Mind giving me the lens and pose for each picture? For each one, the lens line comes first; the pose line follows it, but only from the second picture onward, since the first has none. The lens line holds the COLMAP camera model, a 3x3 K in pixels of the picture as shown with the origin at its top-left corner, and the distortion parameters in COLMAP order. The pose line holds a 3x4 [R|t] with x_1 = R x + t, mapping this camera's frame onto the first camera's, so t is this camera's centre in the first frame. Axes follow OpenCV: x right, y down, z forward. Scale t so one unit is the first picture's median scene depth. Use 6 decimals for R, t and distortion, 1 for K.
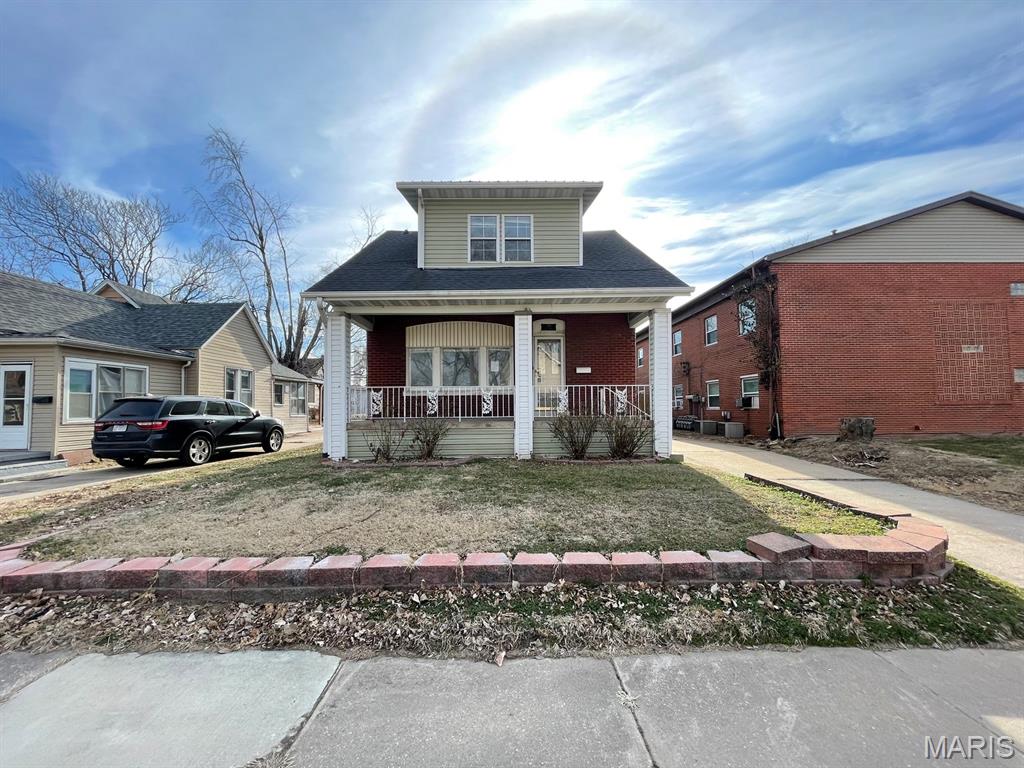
lens RADIAL K [[409.8, 0, 511.8], [0, 409.8, 389.9], [0, 0, 1]] dist [-0.001979, 0.000082]
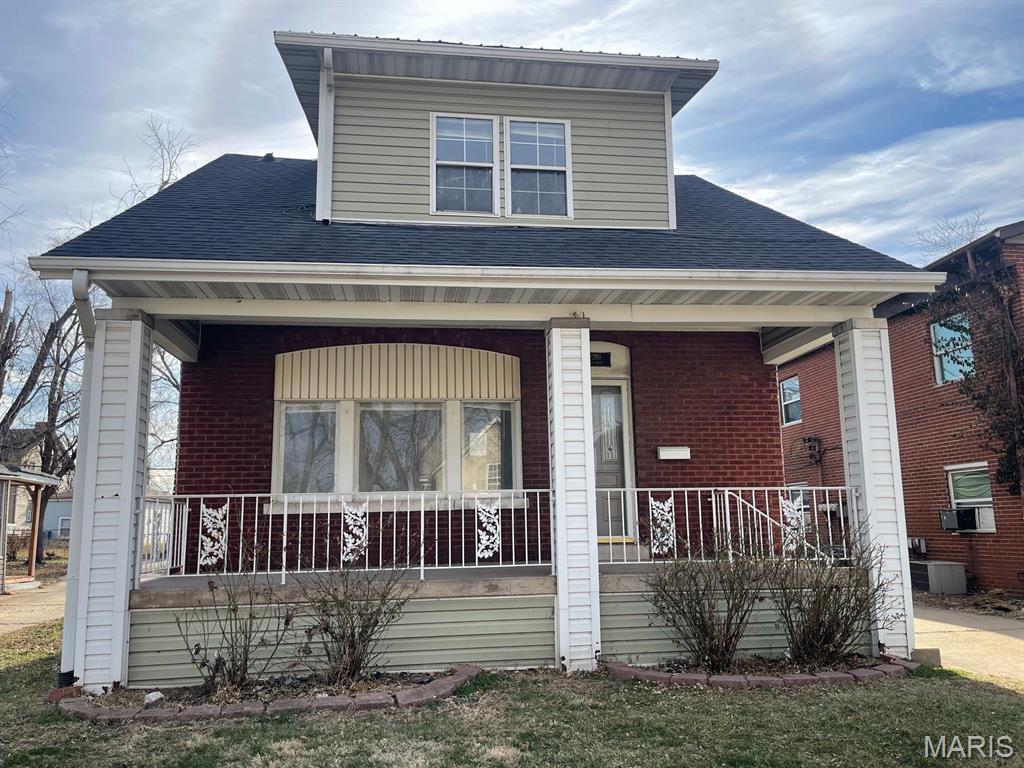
lens RADIAL K [[768.0, 0, 512.0], [0, 768.0, 384.0], [0, 0, 1]] dist [0.068026, -0.095188]
pose [[0.993112, 0.011282, 0.116625, -0.115459], [0.004799, 0.990602, -0.136692, -0.008578], [-0.117071, 0.136310, 0.983725, 0.181253]]
